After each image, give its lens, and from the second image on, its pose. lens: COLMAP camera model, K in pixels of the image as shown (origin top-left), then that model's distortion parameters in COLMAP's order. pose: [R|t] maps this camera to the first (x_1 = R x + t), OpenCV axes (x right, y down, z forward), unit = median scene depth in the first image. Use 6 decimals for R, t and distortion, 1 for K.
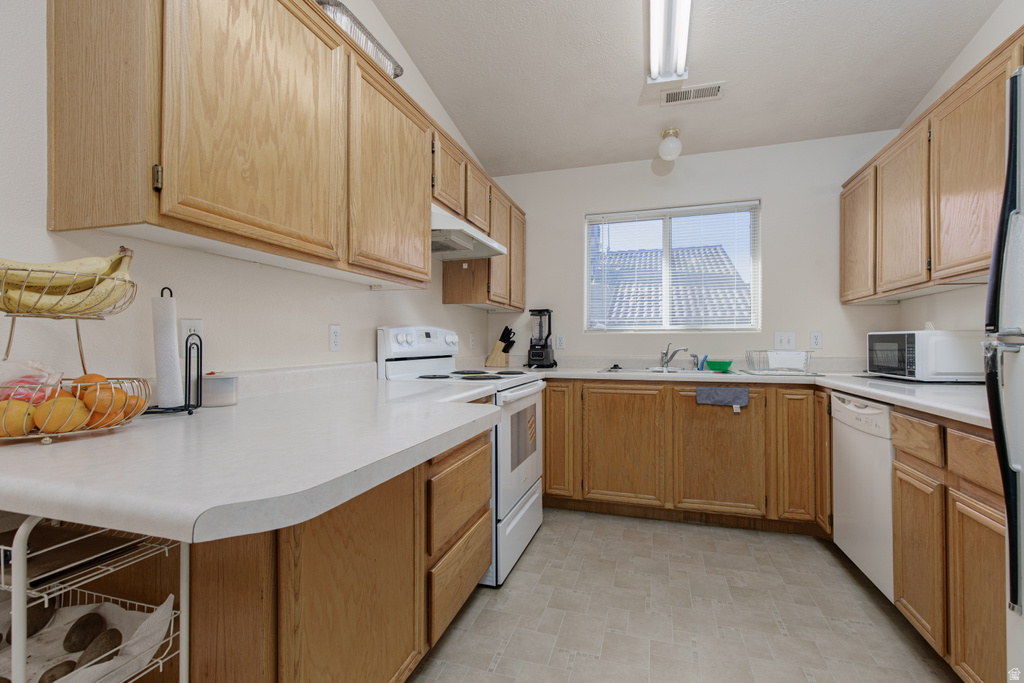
lens RADIAL K [[458.7, 0, 508.1], [0, 458.7, 340.3], [0, 0, 1]] dist [0.000437, -0.000098]
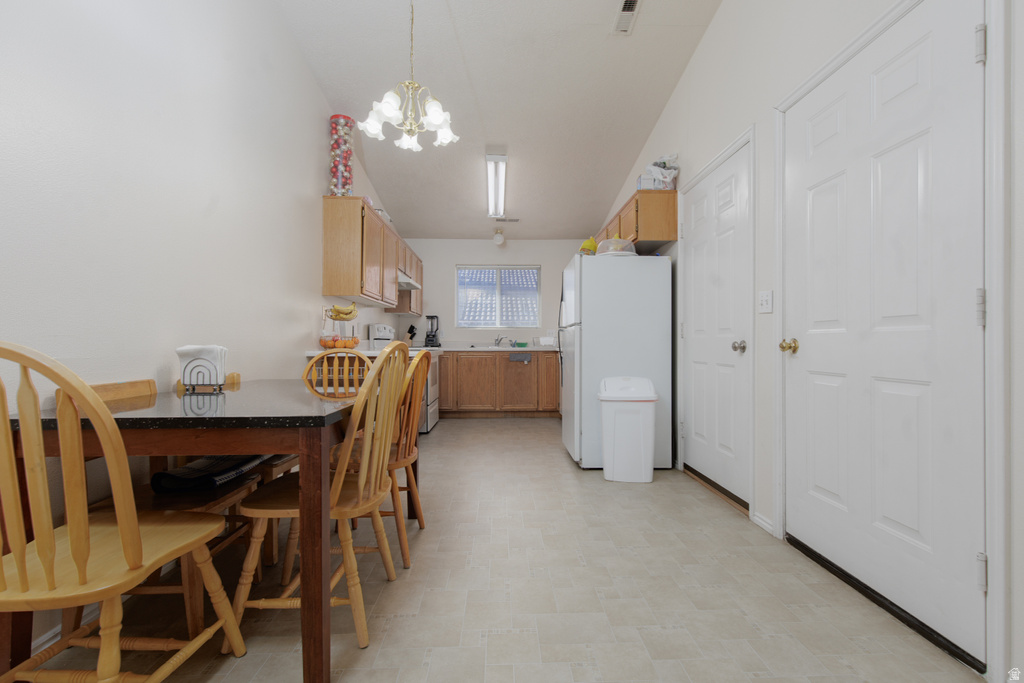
lens RADIAL K [[458.7, 0, 510.6], [0, 458.7, 342.1], [0, 0, 1]] dist [0.000437, -0.000098]
pose [[0.943973, -0.001375, 0.330019, -0.271764], [0.000369, 0.999995, 0.003111, 0.037488], [-0.330021, -0.002815, 0.943969, -0.948451]]
